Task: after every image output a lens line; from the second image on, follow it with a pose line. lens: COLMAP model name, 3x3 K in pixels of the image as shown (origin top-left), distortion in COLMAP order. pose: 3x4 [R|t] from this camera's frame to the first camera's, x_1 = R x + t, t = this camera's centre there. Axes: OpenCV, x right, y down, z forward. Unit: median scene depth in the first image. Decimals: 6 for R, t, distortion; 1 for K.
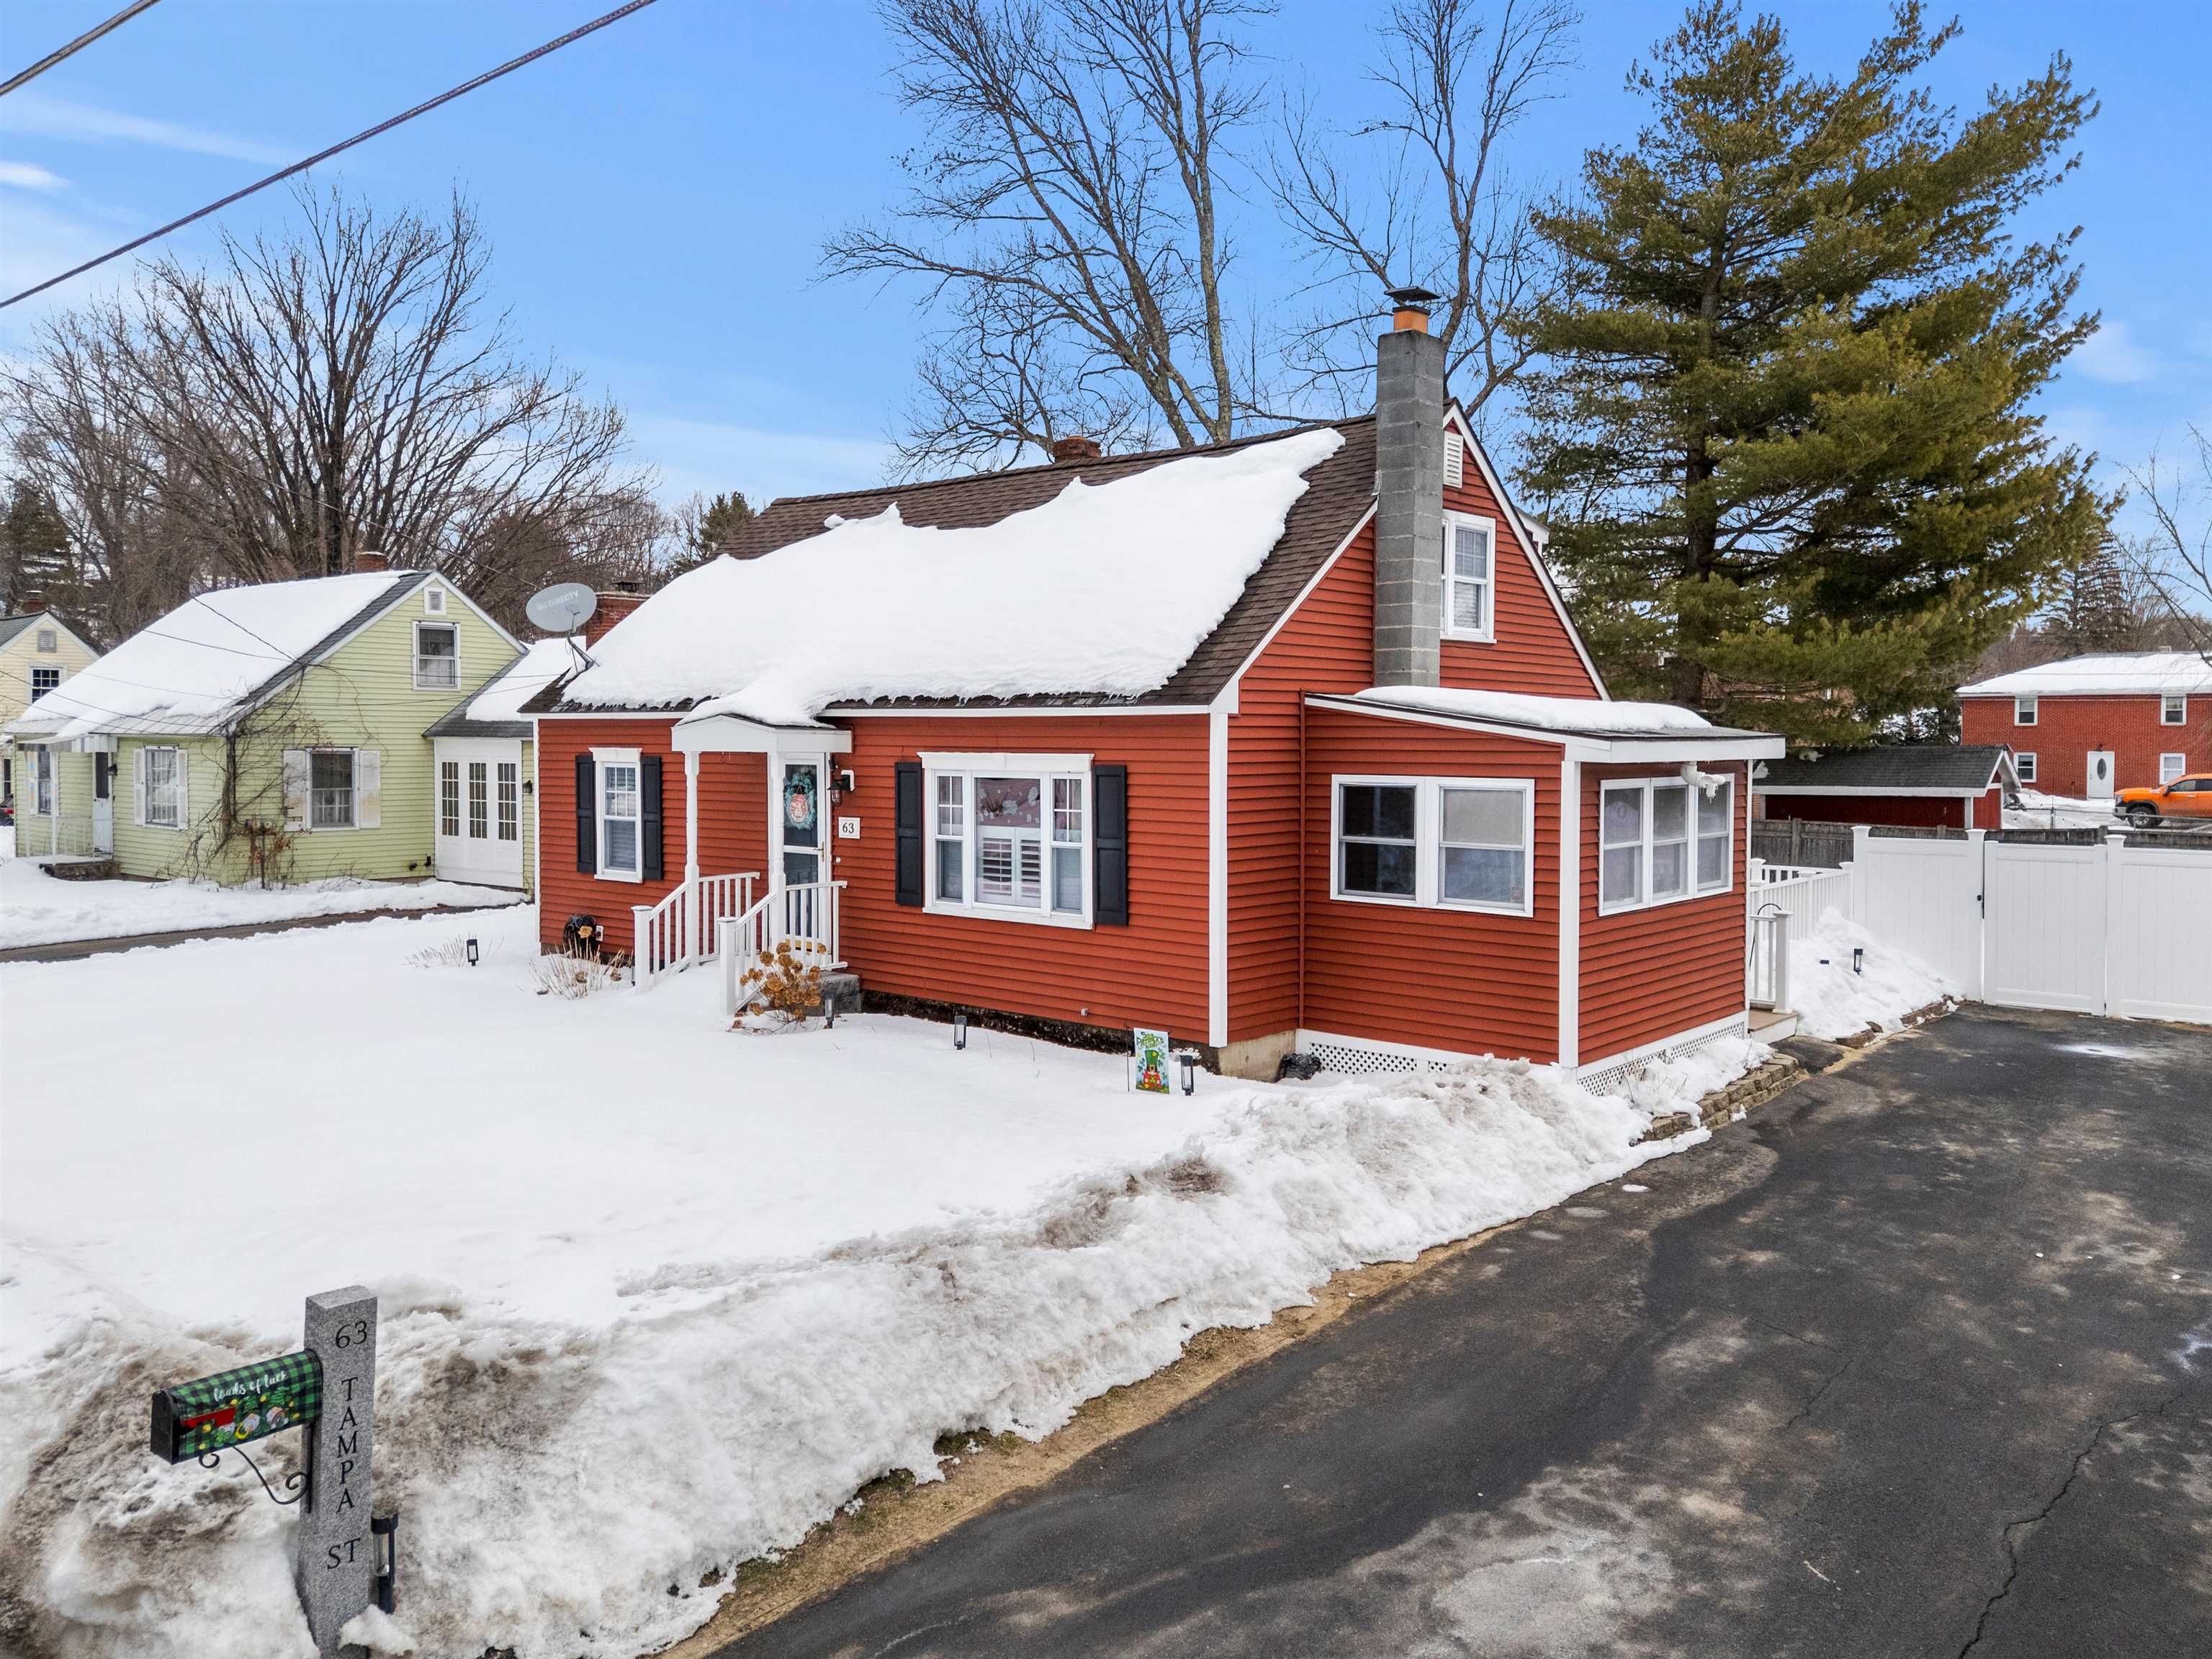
lens RADIAL K [[1649.7, 0, 1102.0], [0, 1649.7, 729.1], [0, 0, 1]] dist [0.001973, 0.001403]
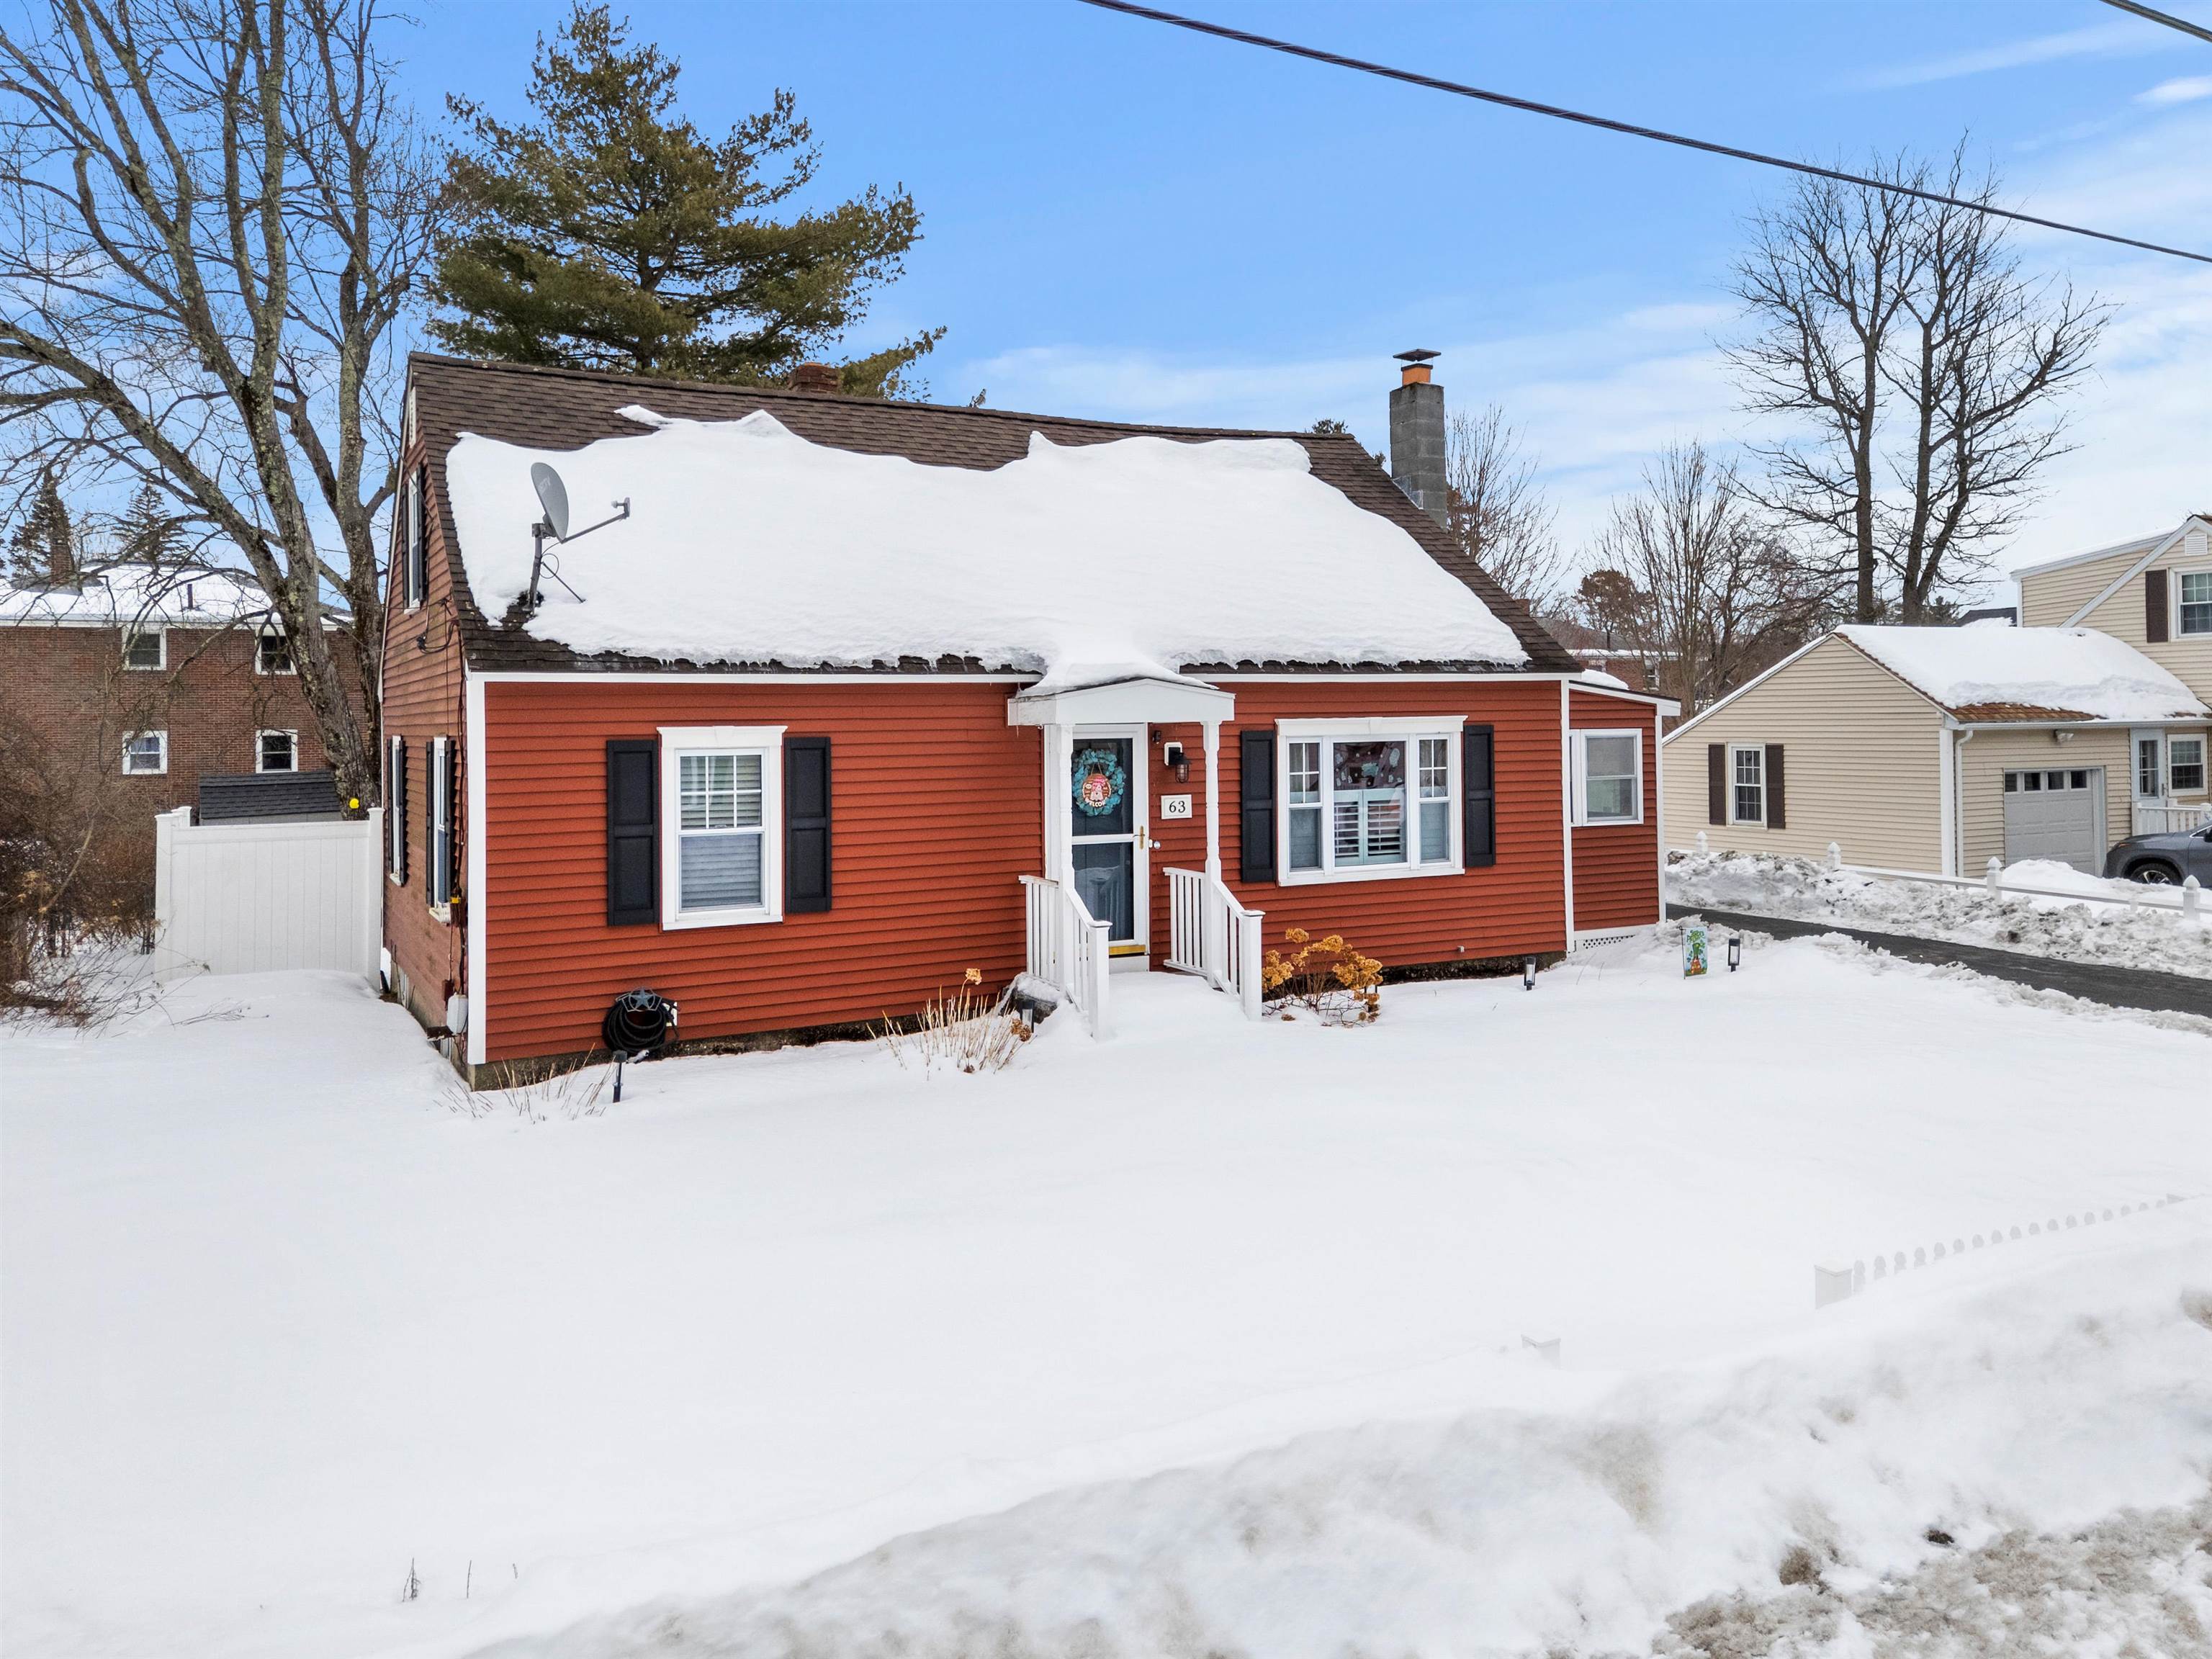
lens RADIAL K [[1385.1, 0, 1104.7], [0, 1385.1, 750.8], [0, 0, 1]] dist [0.152519, -0.000219]
pose [[0.426038, -0.039056, 0.903862, -0.880165], [0.006106, 0.999169, 0.040296, -0.000859], [-0.904685, -0.011649, 0.425922, 0.745885]]
